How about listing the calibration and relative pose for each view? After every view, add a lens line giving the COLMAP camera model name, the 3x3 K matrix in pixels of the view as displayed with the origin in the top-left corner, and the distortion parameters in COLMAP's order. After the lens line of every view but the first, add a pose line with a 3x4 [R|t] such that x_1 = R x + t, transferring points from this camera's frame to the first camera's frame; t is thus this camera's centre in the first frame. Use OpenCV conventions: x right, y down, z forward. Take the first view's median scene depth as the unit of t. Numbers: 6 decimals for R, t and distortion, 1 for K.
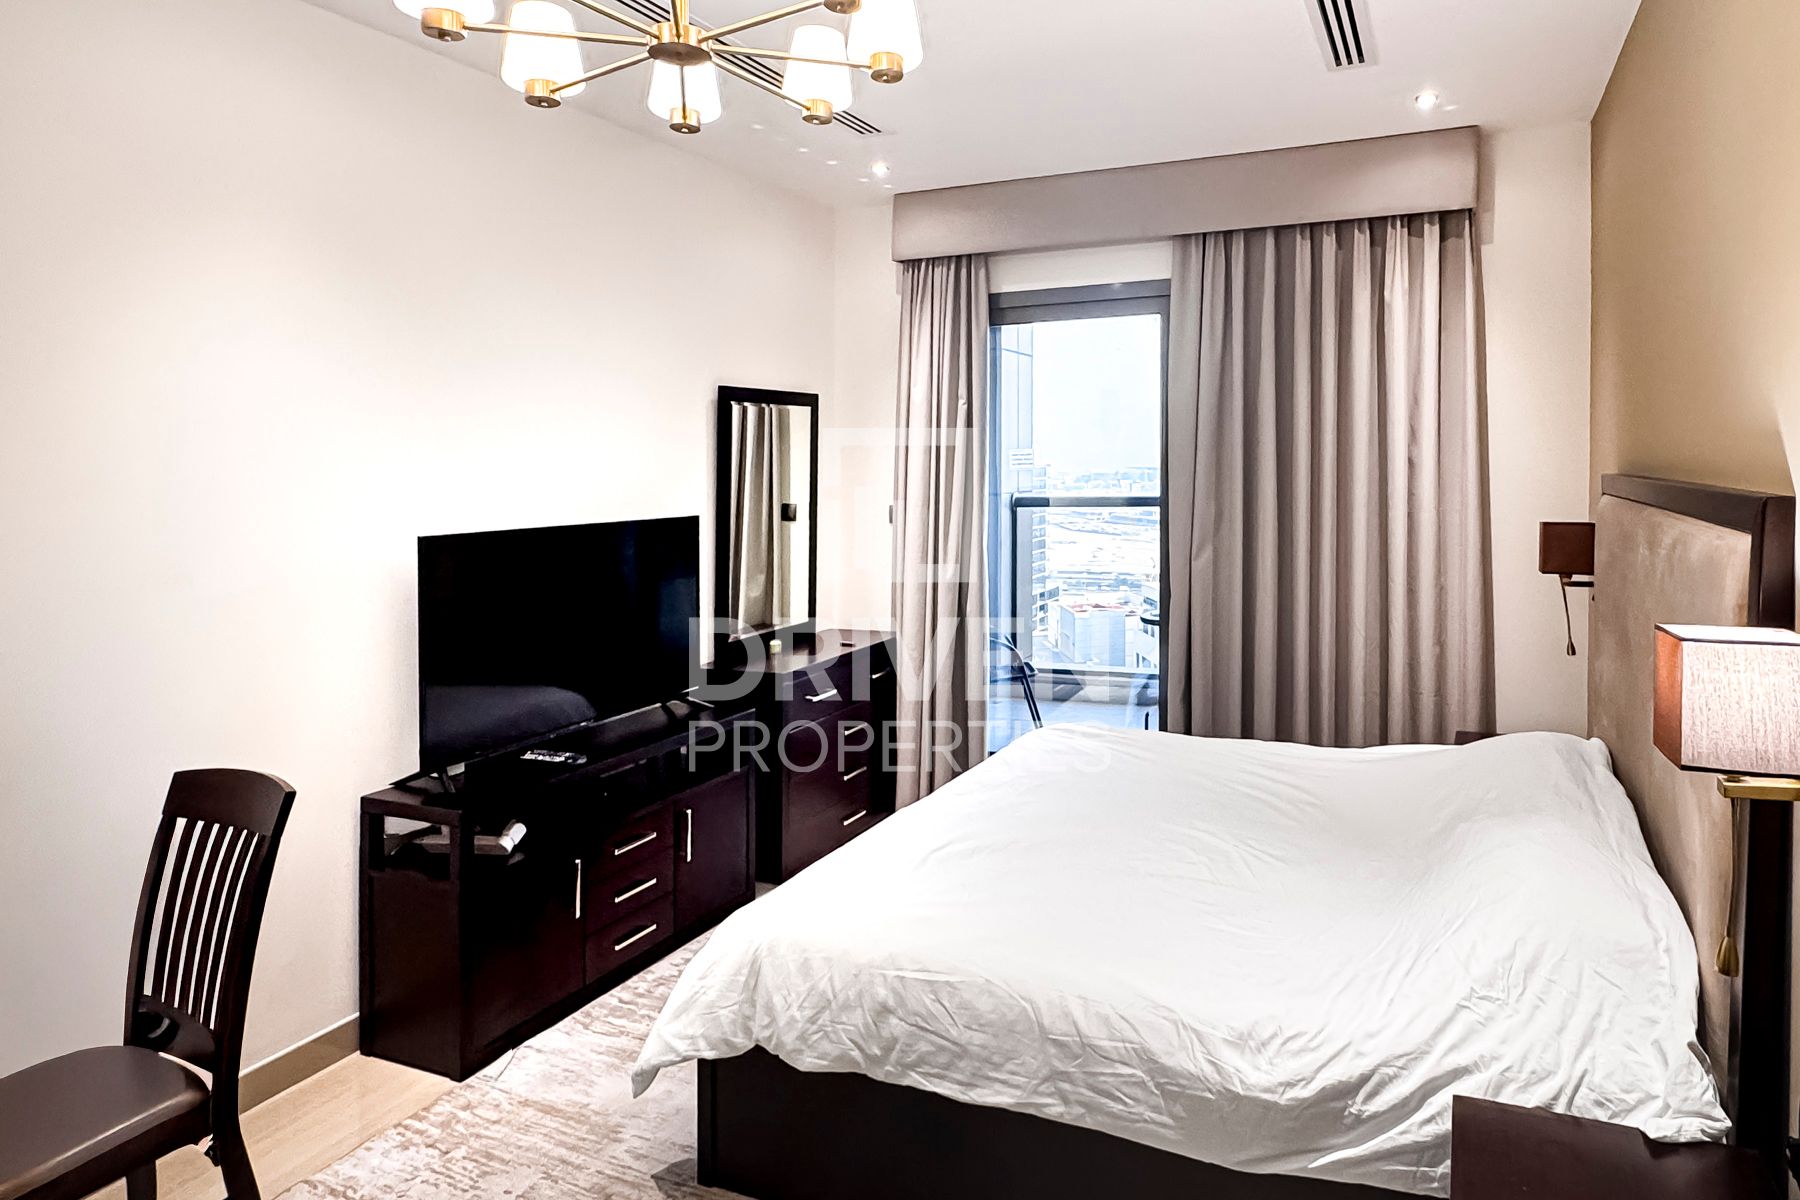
lens RADIAL K [[1012.4, 0, 1123.9], [0, 1012.4, 467.8], [0, 0, 1]] dist [0.002146, 0.000746]
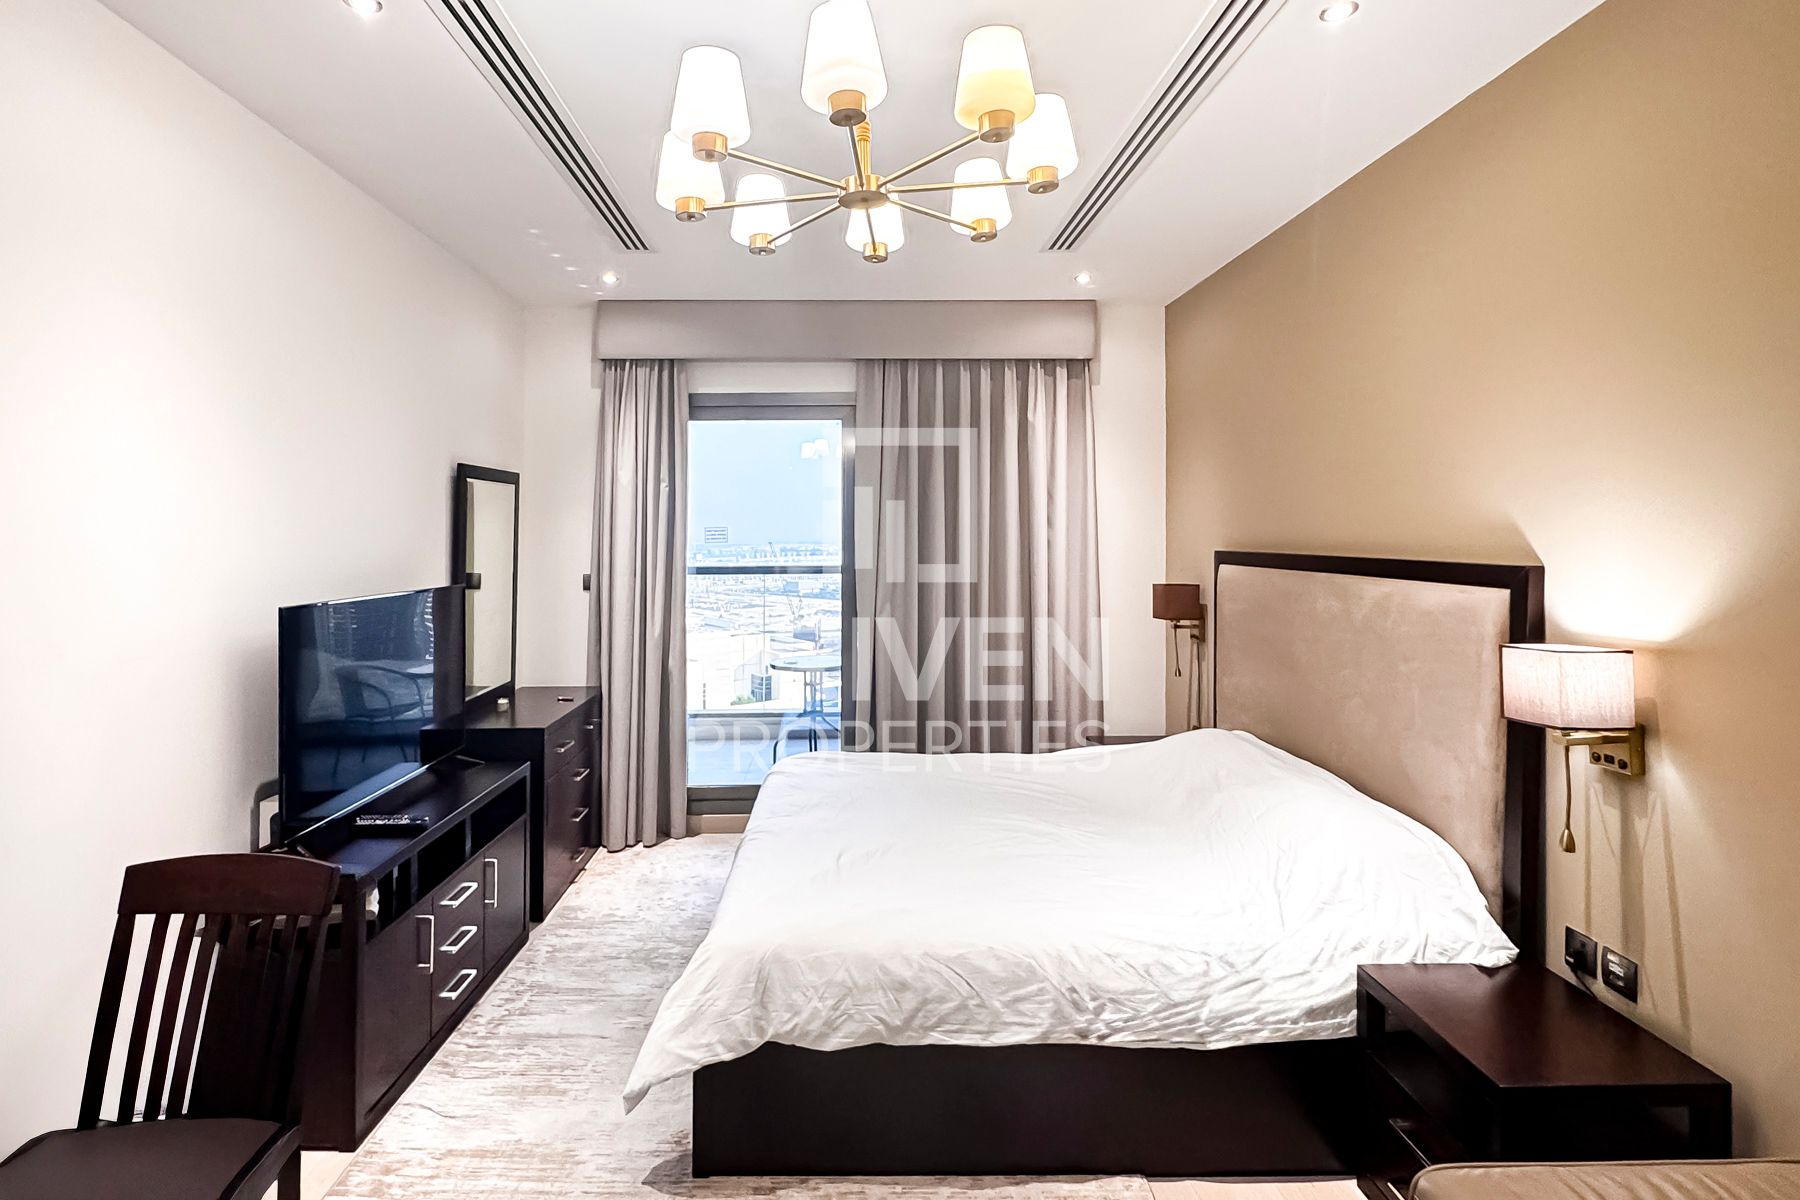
lens RADIAL K [[831.6, 0, 847.5], [0, 831.6, 528.4], [0, 0, 1]] dist [-0.001932, 0.000867]
pose [[0.941191, 0.014523, 0.337564, -0.426821], [-0.008259, 0.999766, -0.019983, 0.003096], [-0.337775, 0.016020, 0.941091, 0.048651]]
